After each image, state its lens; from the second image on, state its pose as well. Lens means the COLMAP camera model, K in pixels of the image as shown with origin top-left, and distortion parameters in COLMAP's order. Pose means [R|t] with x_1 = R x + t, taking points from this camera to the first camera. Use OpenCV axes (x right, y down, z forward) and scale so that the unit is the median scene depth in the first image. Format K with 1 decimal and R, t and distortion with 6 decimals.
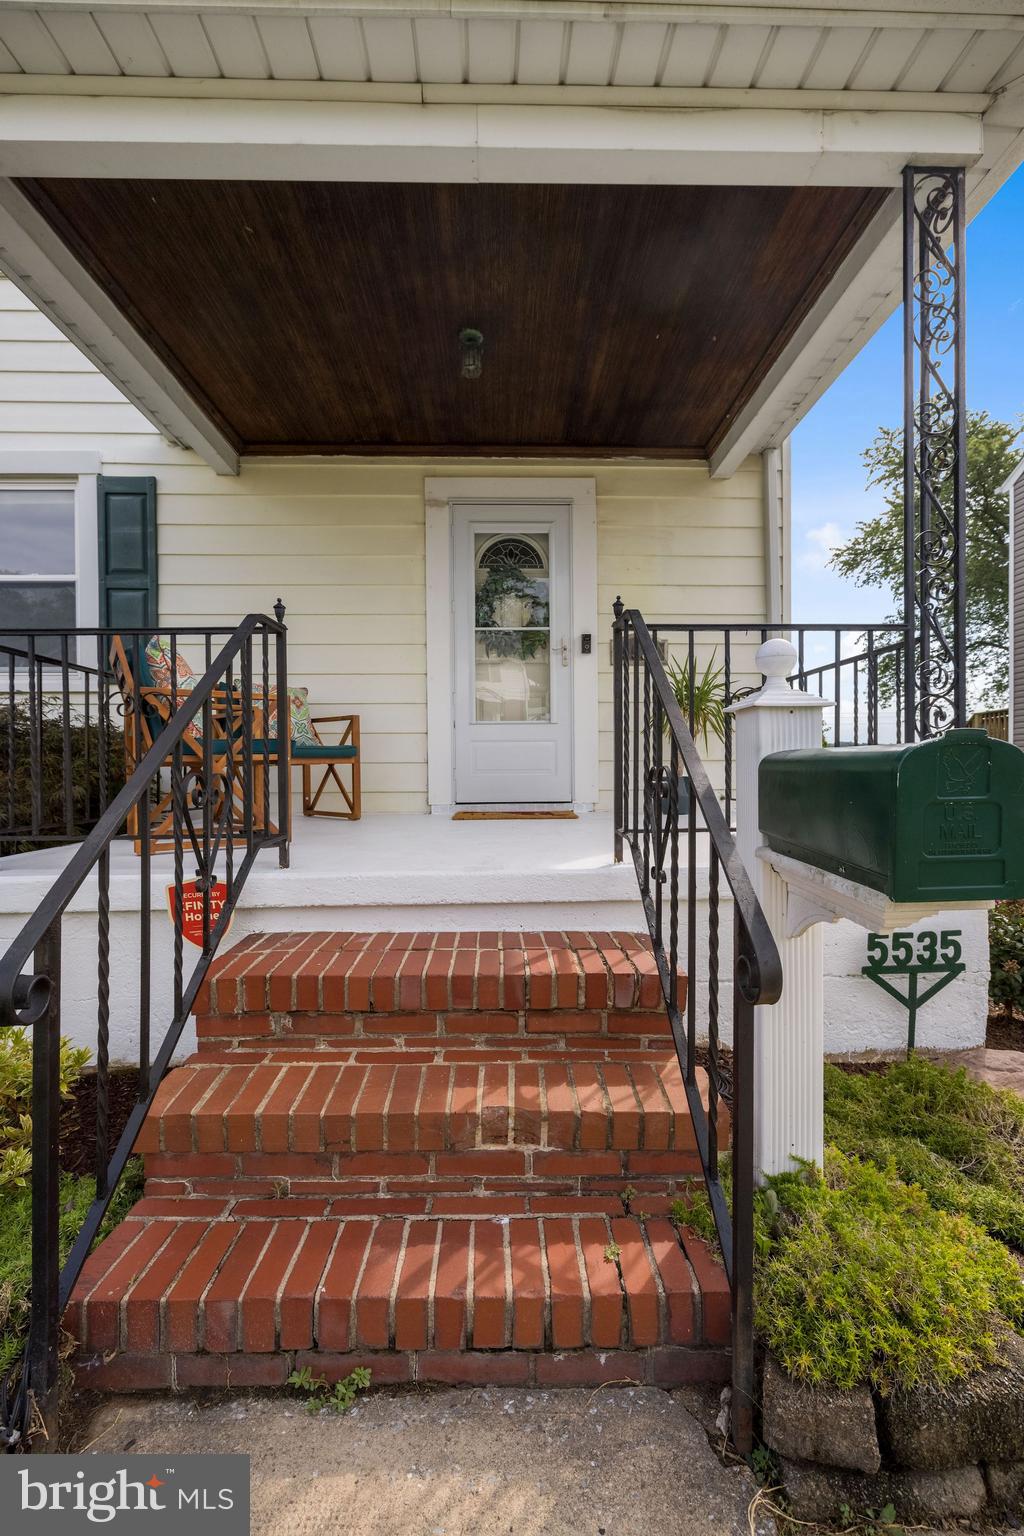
lens RADIAL K [[660.9, 0, 509.5], [0, 660.9, 769.4], [0, 0, 1]] dist [-0.000042, -0.000002]
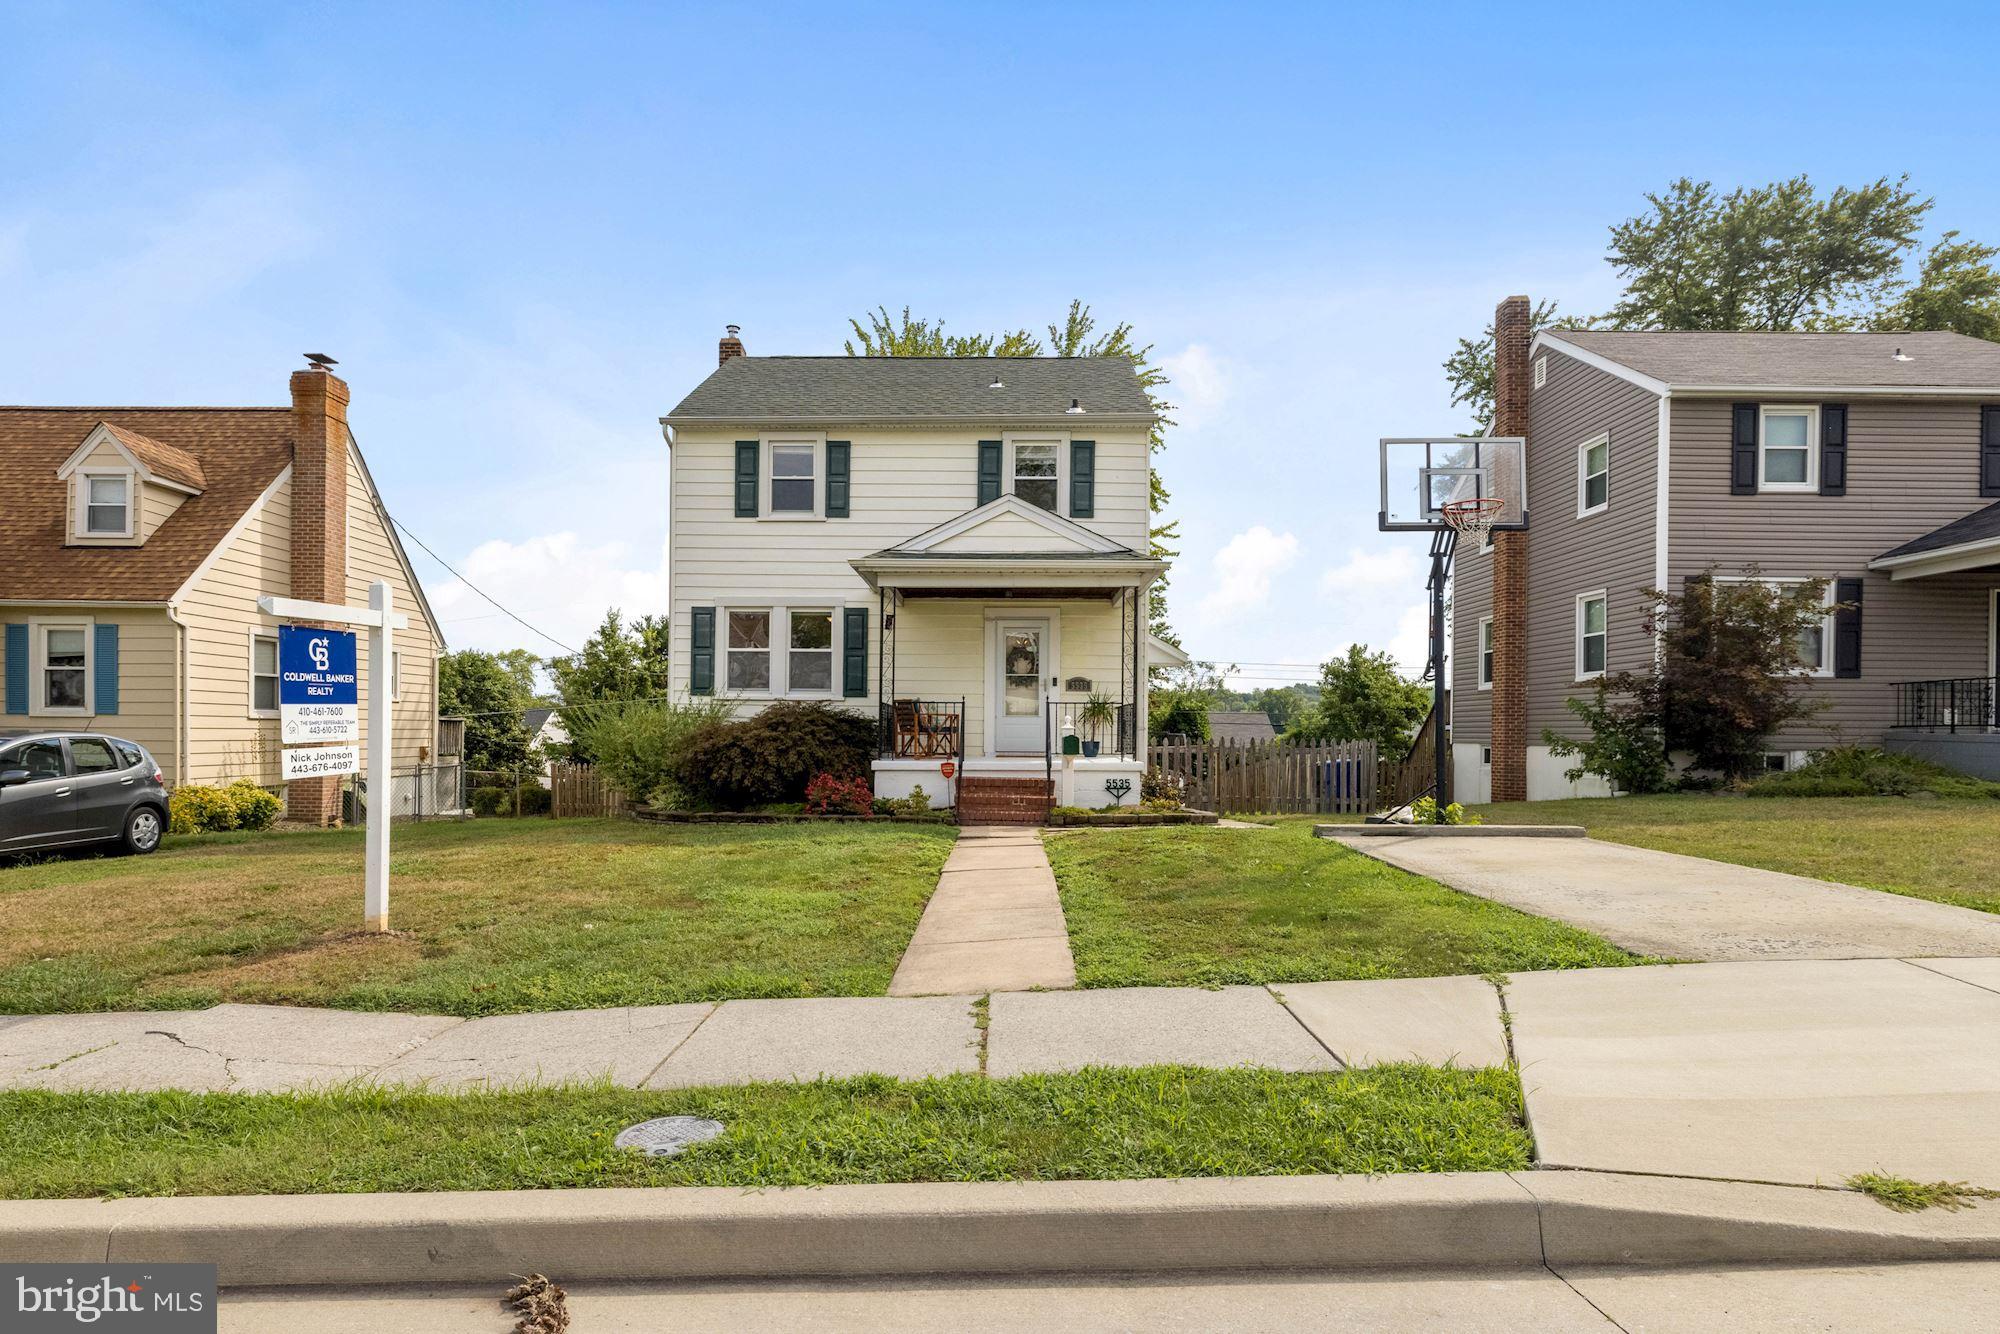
lens RADIAL K [[860.6, 0, 1006.9], [0, 860.6, 729.8], [0, 0, 1]] dist [-0.000042, -0.000002]
pose [[0.999720, 0.015883, -0.017531, 0.006987], [-0.015924, 0.999871, -0.002199, -0.016806], [0.017494, 0.002478, 0.999844, -1.928457]]
